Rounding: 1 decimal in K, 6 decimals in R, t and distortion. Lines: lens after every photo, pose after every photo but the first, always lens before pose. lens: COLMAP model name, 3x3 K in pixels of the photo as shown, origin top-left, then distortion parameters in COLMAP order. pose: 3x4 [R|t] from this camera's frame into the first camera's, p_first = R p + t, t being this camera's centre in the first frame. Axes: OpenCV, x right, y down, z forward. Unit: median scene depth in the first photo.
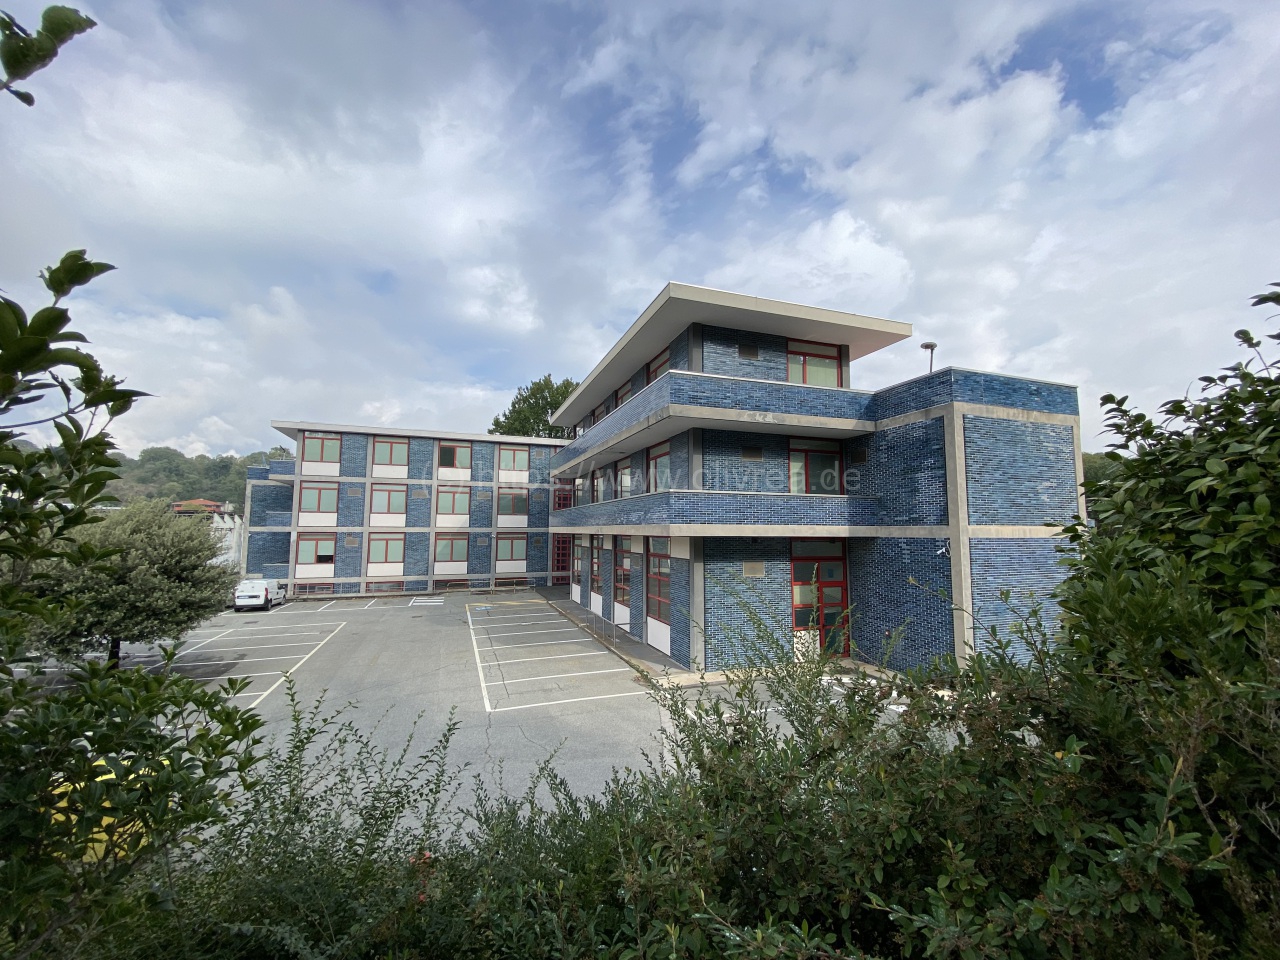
lens RADIAL K [[514.9, 0, 637.5], [0, 514.9, 477.9], [0, 0, 1]] dist [0.012928, -0.000039]
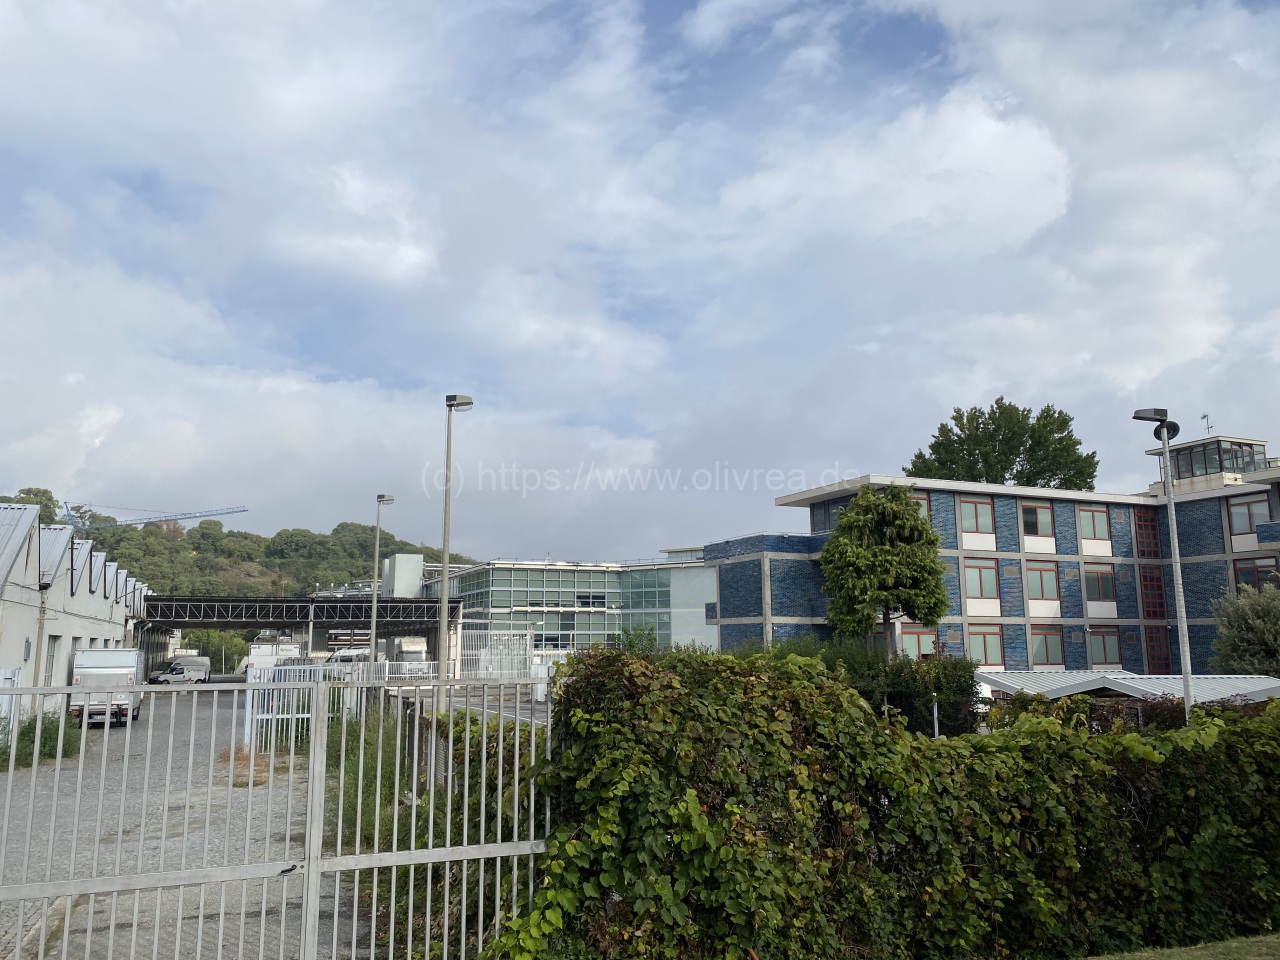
lens RADIAL K [[964.3, 0, 640.0], [0, 964.3, 480.0], [0, 0, 1]] dist [0.004828, 0.001331]
pose [[0.995585, 0.018330, 0.092055, -1.418285], [-0.014115, 0.998831, -0.046230, -0.036499], [-0.092794, 0.044727, 0.994680, -0.422496]]
